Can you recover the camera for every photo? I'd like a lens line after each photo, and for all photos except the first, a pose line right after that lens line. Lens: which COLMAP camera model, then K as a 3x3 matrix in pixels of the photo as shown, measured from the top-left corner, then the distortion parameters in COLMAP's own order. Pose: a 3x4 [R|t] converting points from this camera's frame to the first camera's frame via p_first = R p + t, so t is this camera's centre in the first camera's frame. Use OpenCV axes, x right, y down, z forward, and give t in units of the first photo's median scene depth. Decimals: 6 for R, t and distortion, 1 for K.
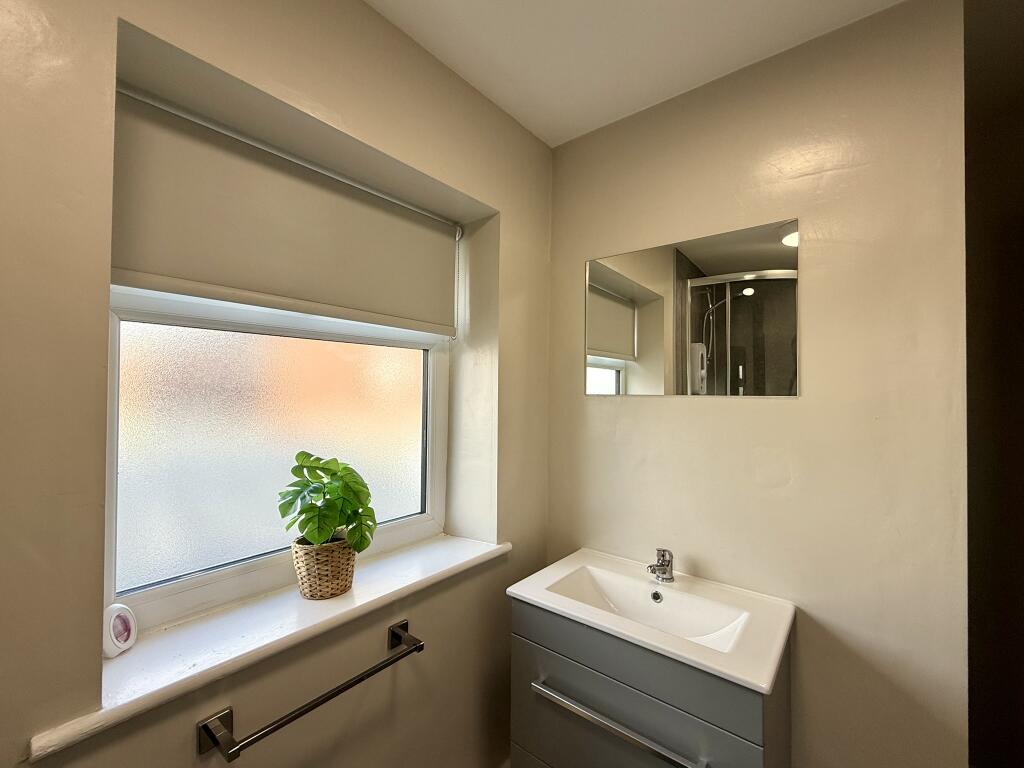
lens RADIAL K [[407.6, 0, 508.8], [0, 407.6, 384.6], [0, 0, 1]] dist [0.001366, 0.000244]
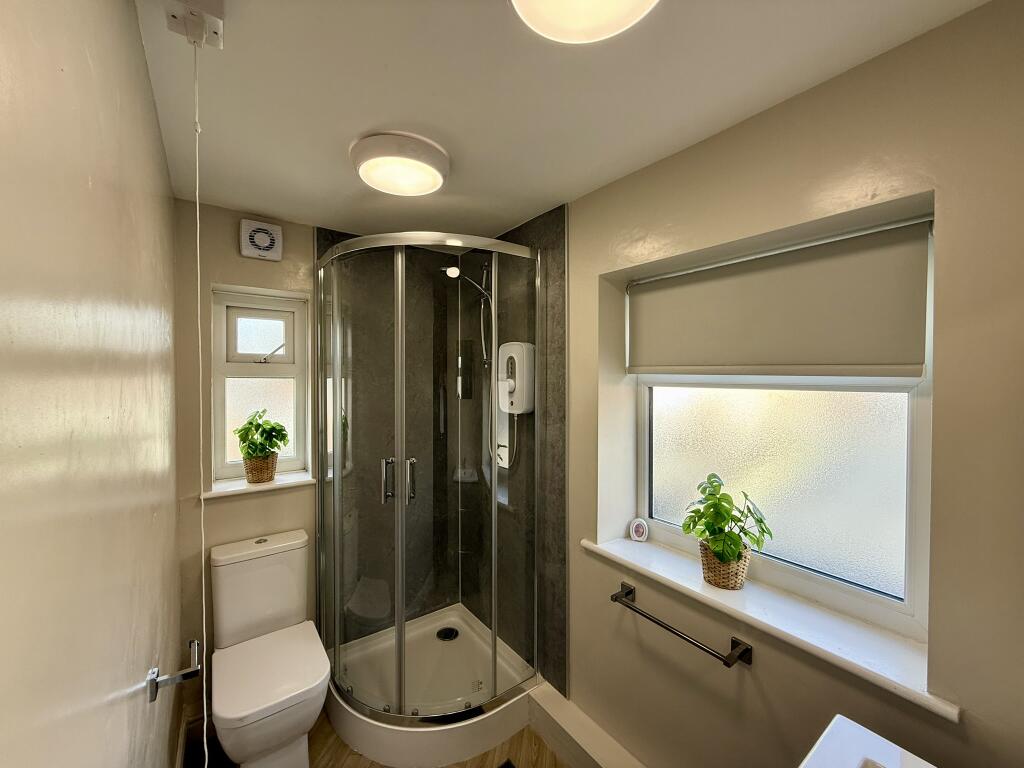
lens RADIAL K [[407.6, 0, 508.8], [0, 407.6, 384.6], [0, 0, 1]] dist [0.001366, 0.000244]
pose [[-0.236438, 0.006954, -0.971622, 1.269890], [0.017732, 0.999839, 0.002841, -0.191814], [0.971485, -0.016556, -0.236524, 0.829770]]
